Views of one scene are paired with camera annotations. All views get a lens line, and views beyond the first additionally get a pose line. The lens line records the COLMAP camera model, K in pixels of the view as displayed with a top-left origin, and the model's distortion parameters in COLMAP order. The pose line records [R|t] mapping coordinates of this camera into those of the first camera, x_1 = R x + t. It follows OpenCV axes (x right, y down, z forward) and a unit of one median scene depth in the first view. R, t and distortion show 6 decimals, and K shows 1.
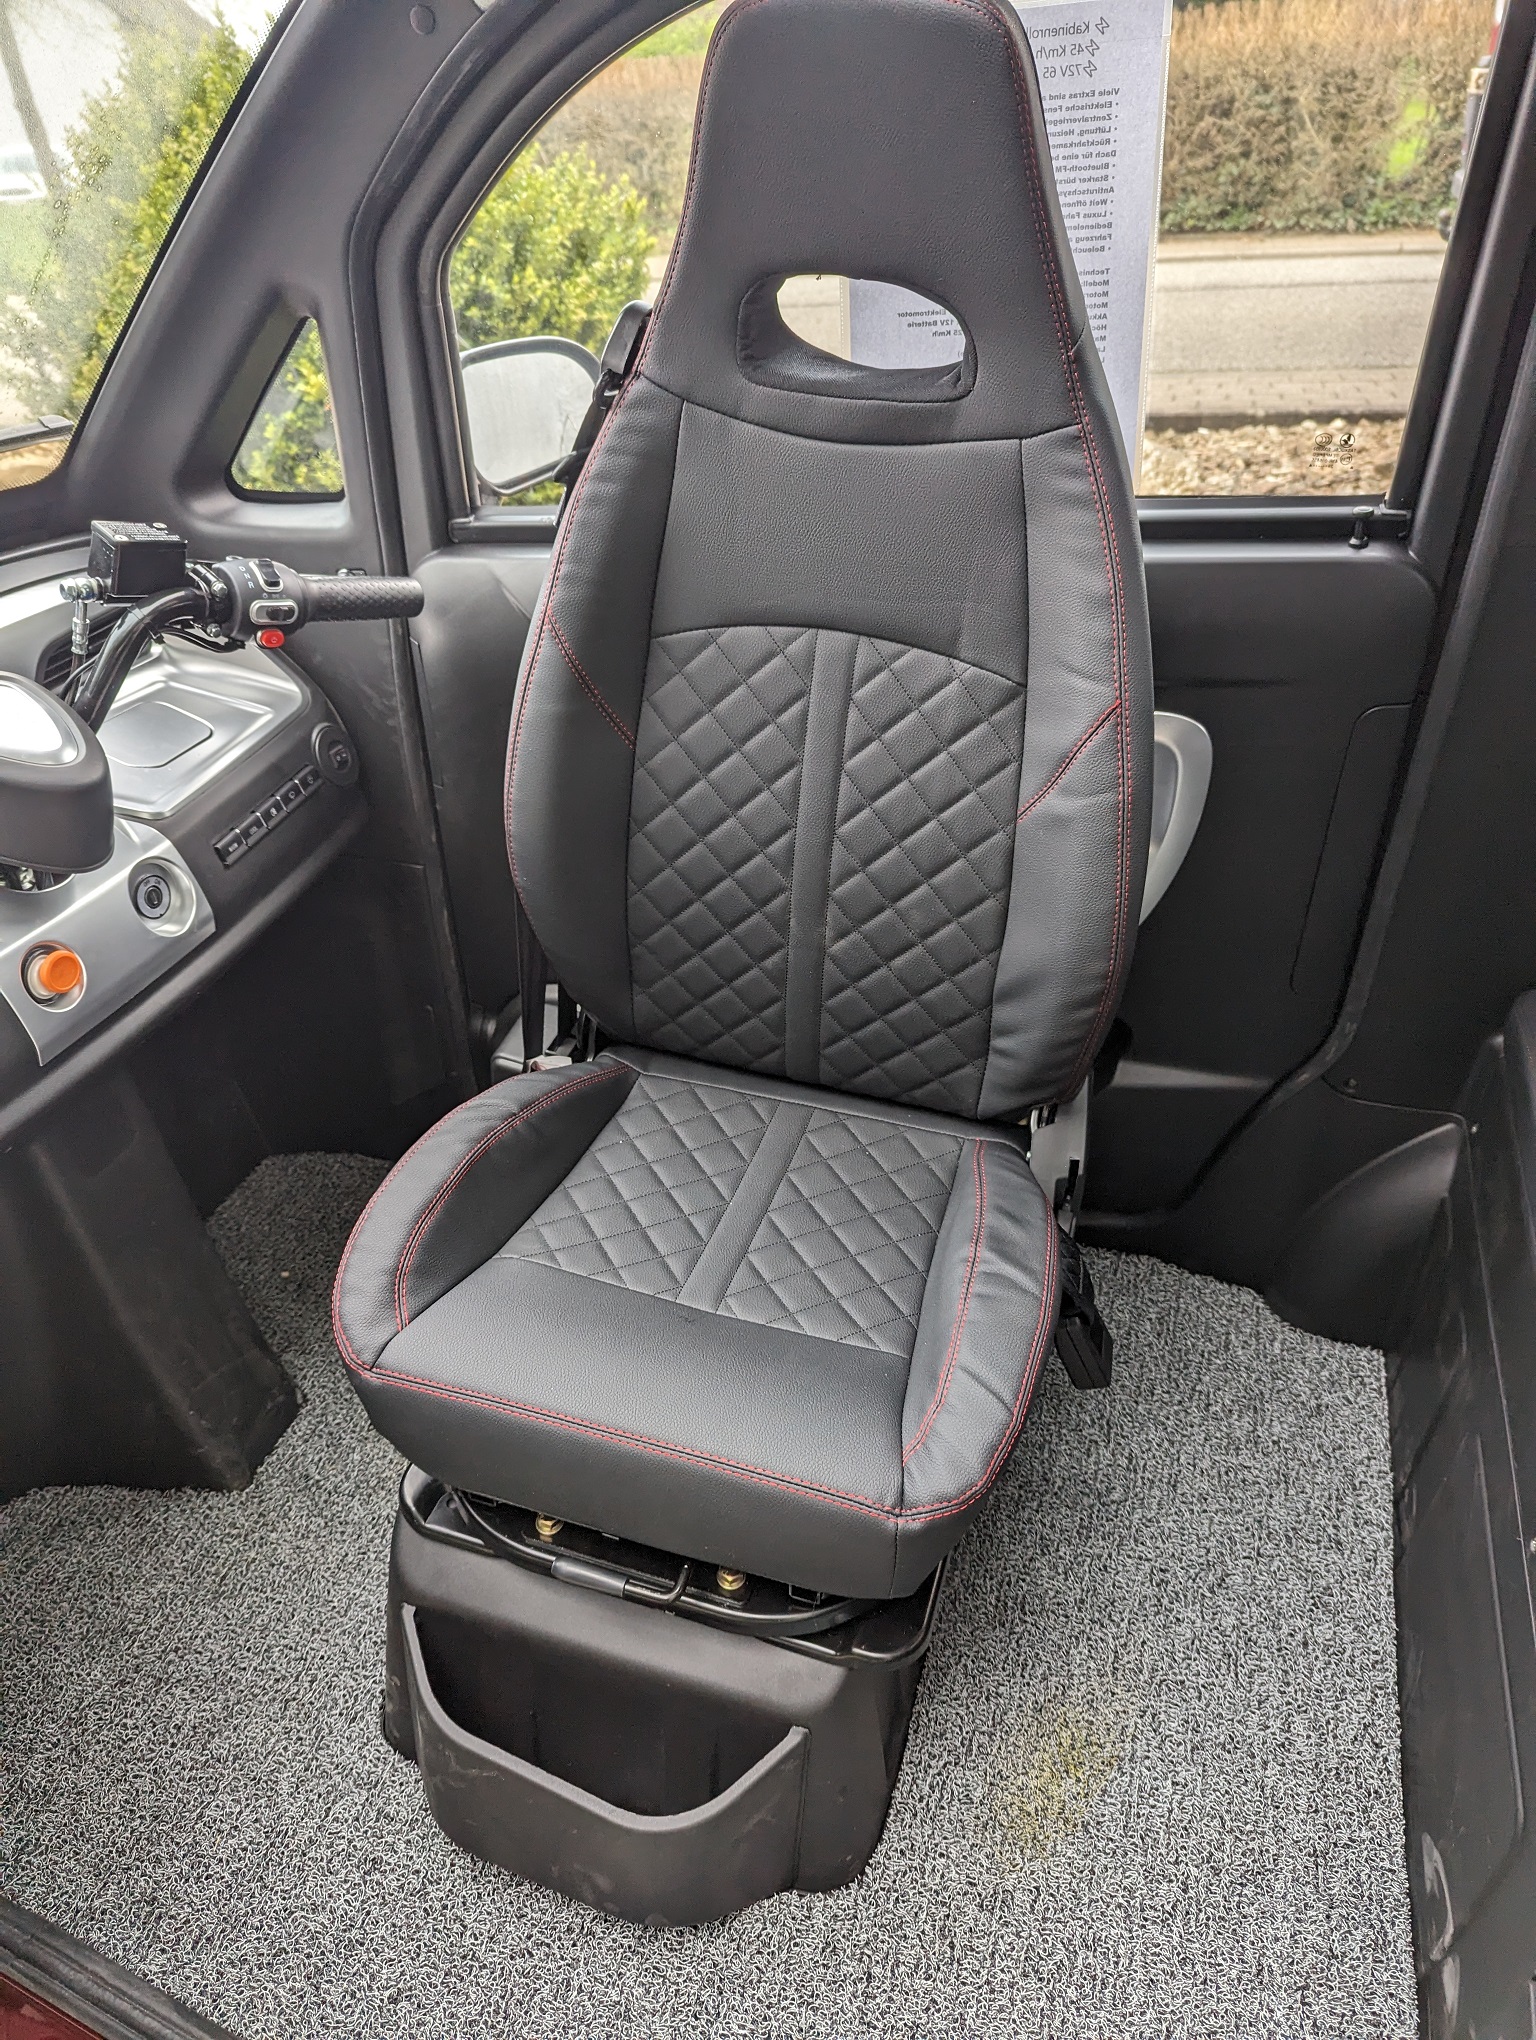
lens RADIAL K [[1465.1, 0, 766.7], [0, 1465.1, 1022.0], [0, 0, 1]] dist [0.034668, -0.011772]
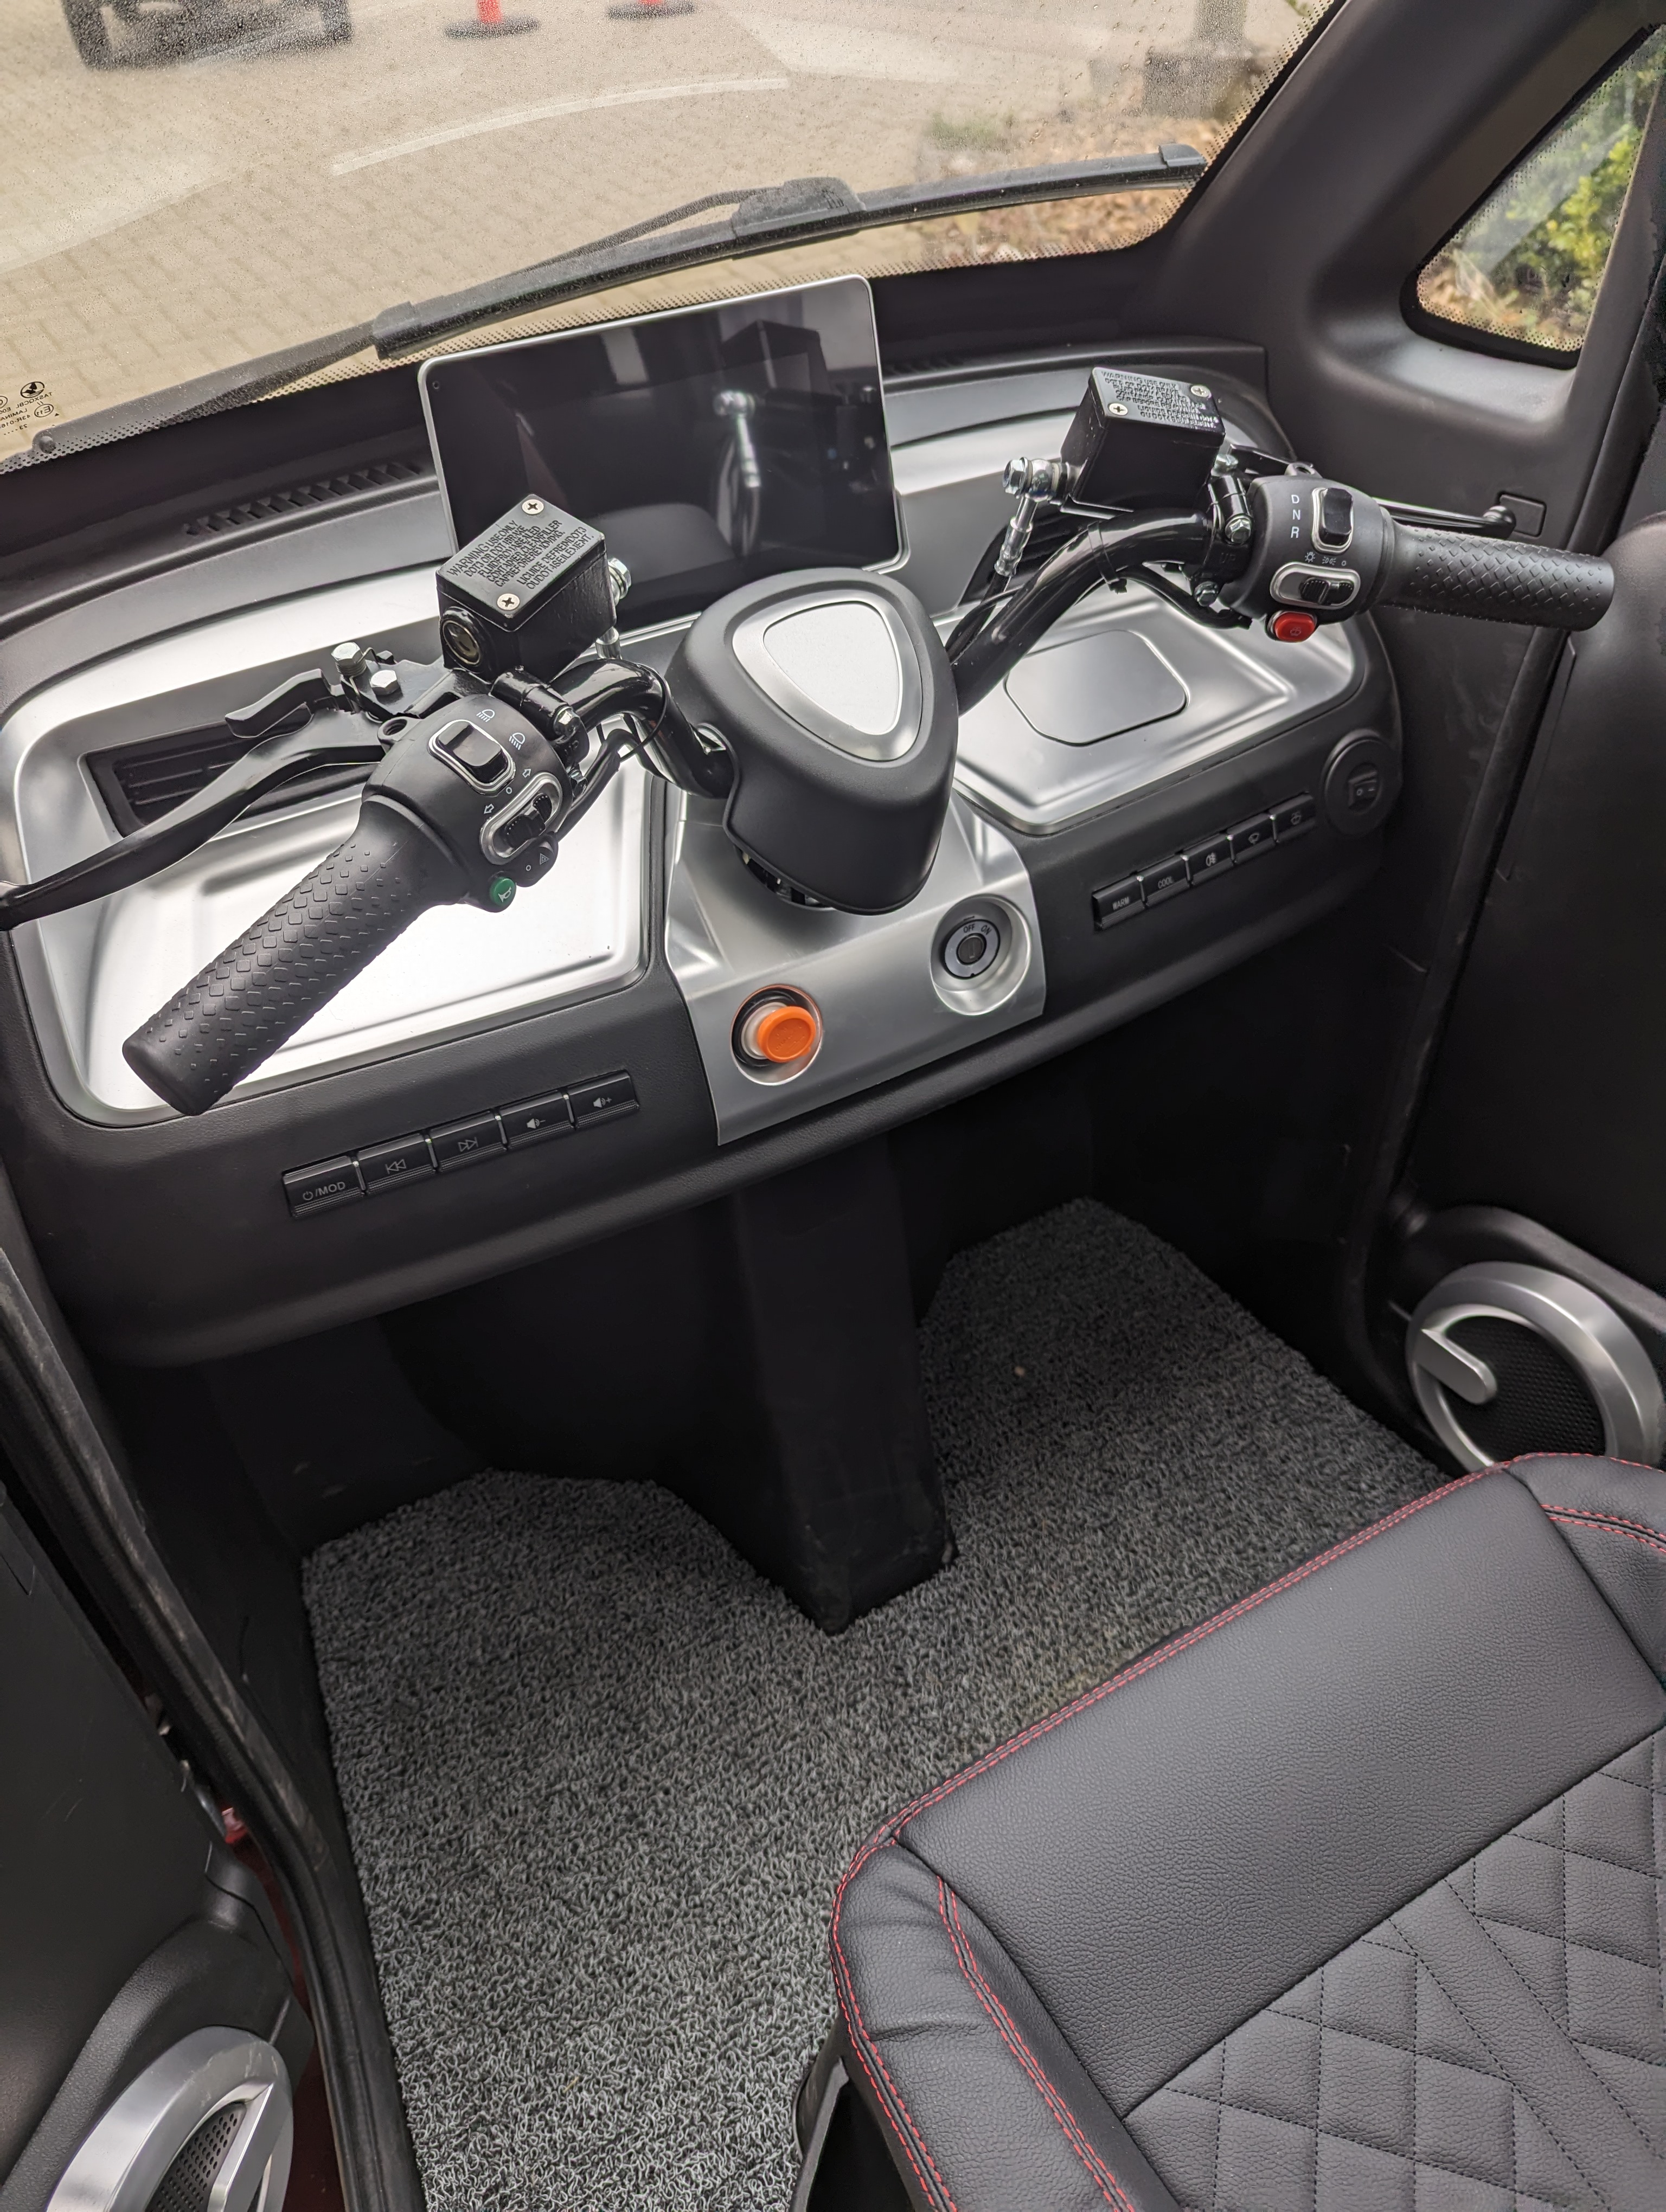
lens RADIAL K [[1588.9, 0, 813.2], [0, 1588.9, 1127.1], [0, 0, 1]] dist [0.034668, -0.011772]
pose [[0.740891, 0.453167, -0.495702, -0.073805], [-0.355719, 0.890810, 0.282704, -0.187864], [0.569688, -0.033122, 0.821193, 0.358403]]
